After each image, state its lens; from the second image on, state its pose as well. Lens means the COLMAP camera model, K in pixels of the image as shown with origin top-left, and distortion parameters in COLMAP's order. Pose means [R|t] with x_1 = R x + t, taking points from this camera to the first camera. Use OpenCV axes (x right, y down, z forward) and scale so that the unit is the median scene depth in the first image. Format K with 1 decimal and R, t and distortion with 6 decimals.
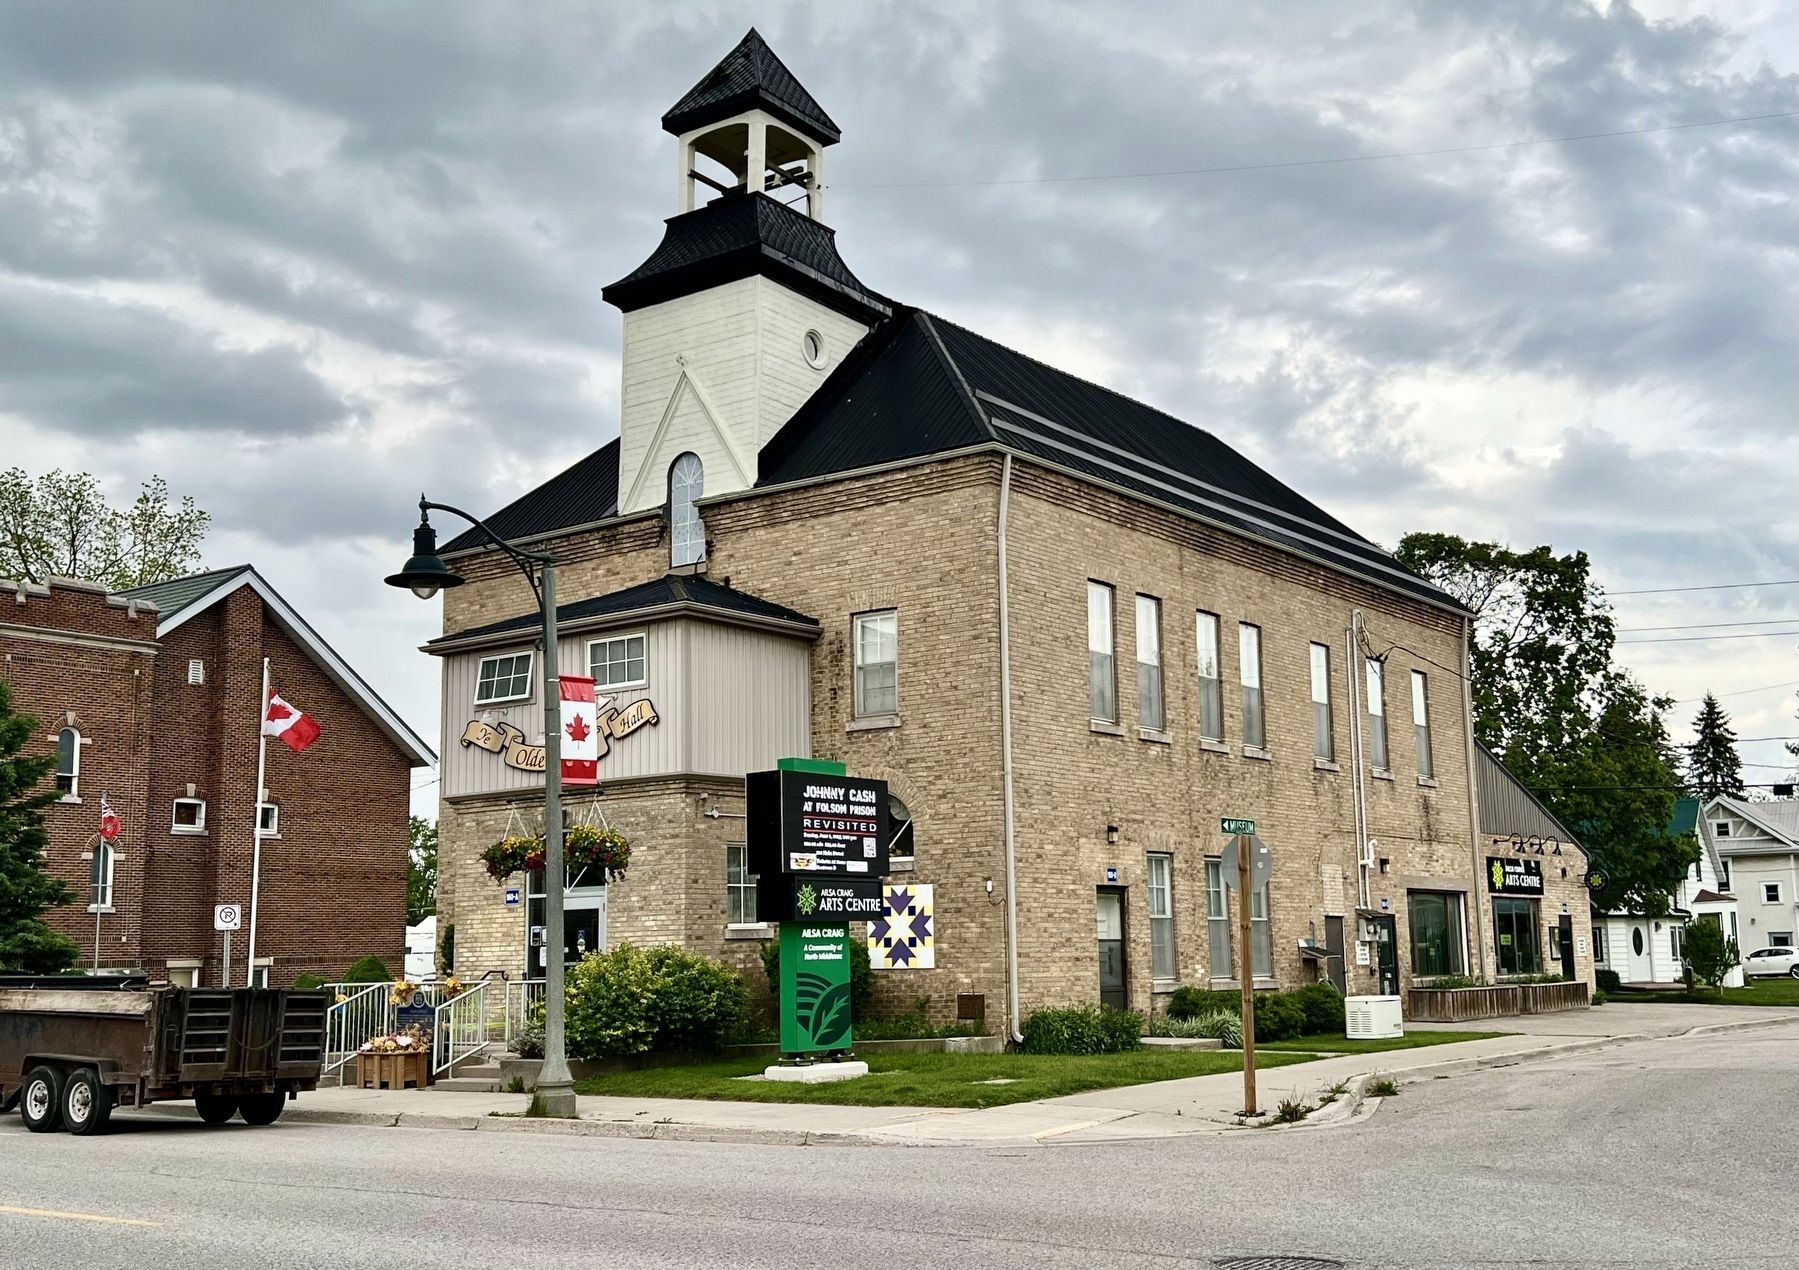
lens RADIAL K [[1923.5, 0, 898.1], [0, 1923.5, 635.0], [0, 0, 1]] dist [0.102181, 0.000000]
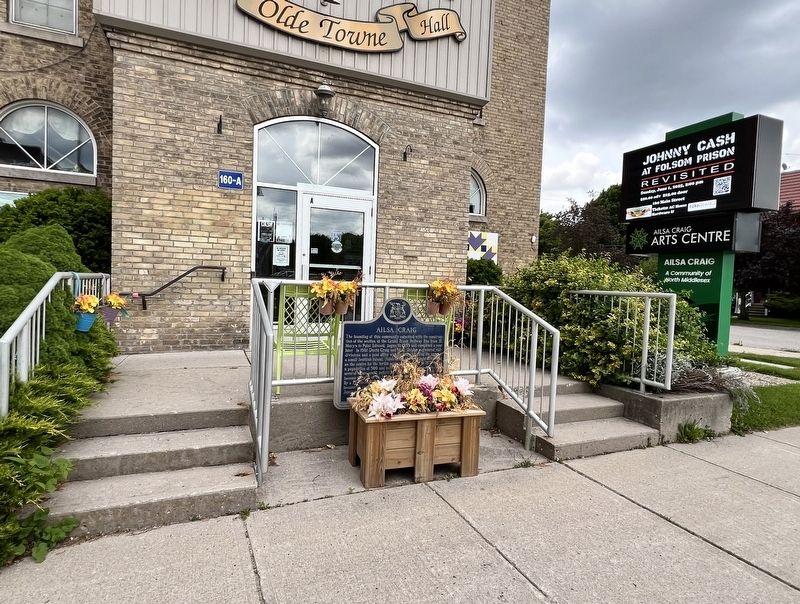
lens RADIAL K [[454.4, 0, 400.1], [0, 454.4, 305.5], [0, 0, 1]] dist [-0.003470, 0.000849]
pose [[0.506650, -0.006206, 0.862129, -0.343737], [-0.186299, 0.975561, 0.116505, 0.157705], [-0.841783, -0.219642, 0.493112, 0.864968]]
